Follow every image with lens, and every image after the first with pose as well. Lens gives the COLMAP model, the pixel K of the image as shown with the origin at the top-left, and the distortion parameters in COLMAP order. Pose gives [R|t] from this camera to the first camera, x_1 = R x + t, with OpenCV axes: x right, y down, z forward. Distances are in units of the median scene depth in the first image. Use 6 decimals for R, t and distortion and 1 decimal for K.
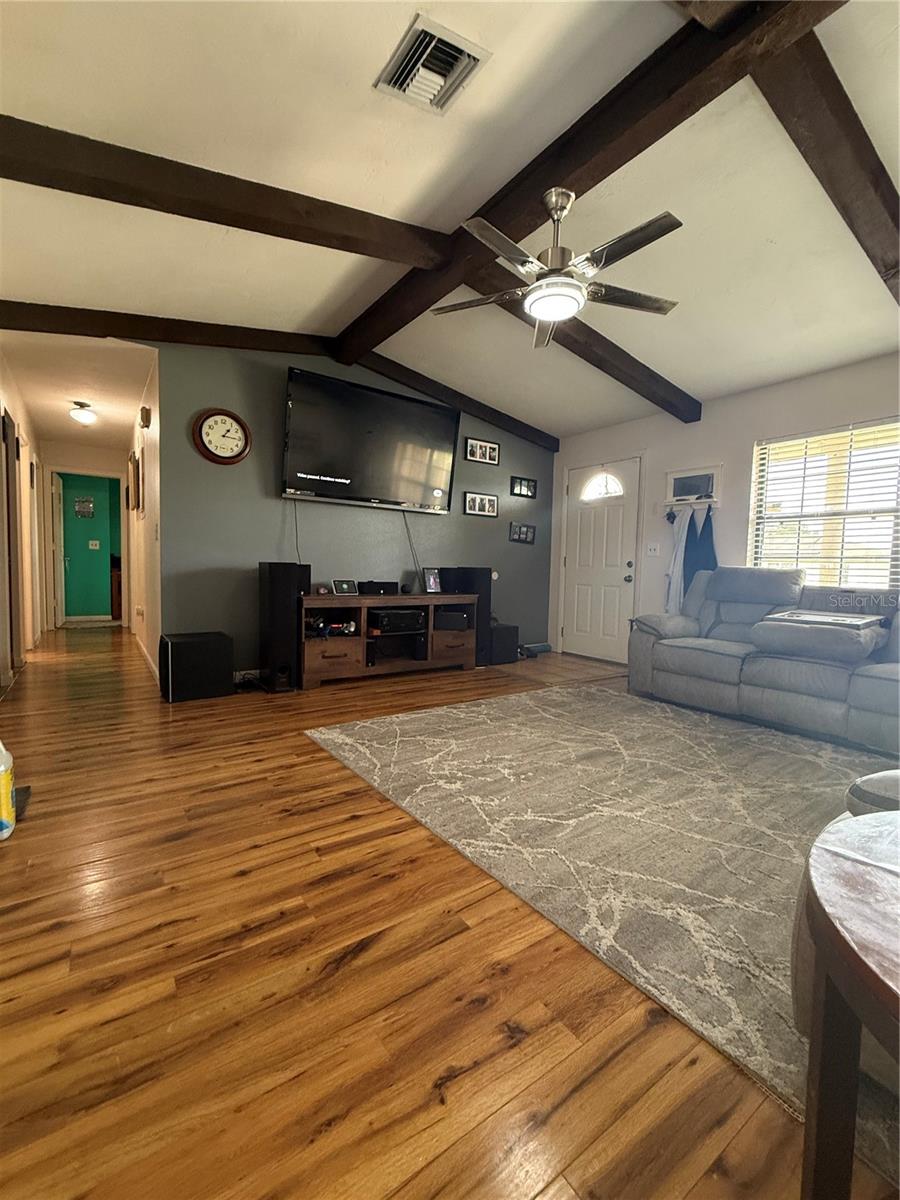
lens RADIAL K [[515.4, 0, 451.2], [0, 515.4, 598.9], [0, 0, 1]] dist [0.000528, -0.000142]
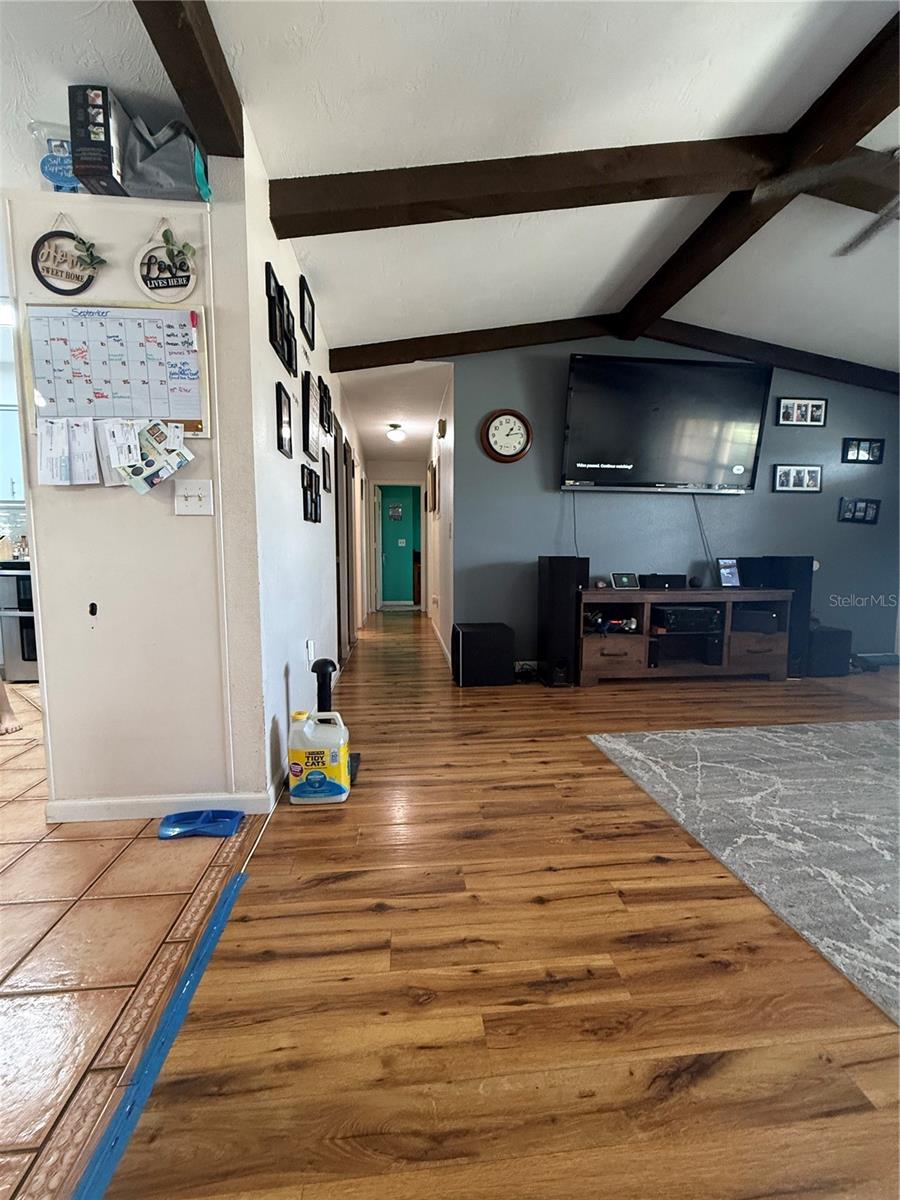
lens RADIAL K [[496.5, 0, 448.2], [0, 496.5, 599.8], [0, 0, 1]] dist [-0.001210, 0.000049]
pose [[0.873223, 0.022938, -0.486780, -0.070087], [-0.009740, 0.999514, 0.029627, -0.017456], [0.487223, -0.021130, 0.873022, 0.083330]]
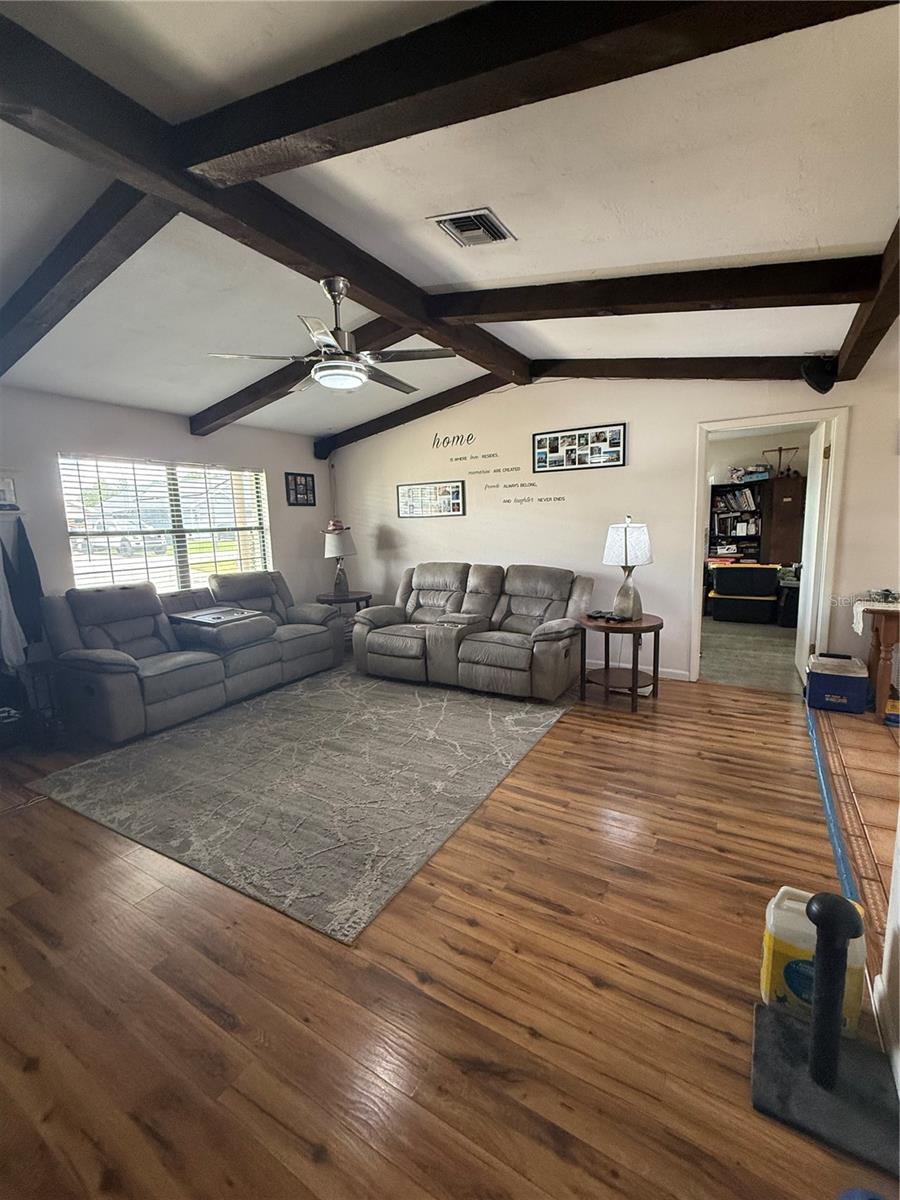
lens RADIAL K [[515.4, 0, 446.0], [0, 515.4, 597.9], [0, 0, 1]] dist [0.000528, -0.000142]
pose [[-0.402293, -0.147265, 0.903589, -0.822202], [0.074527, 0.978434, 0.192644, -0.249164], [-0.912472, 0.144841, -0.382642, 1.070090]]
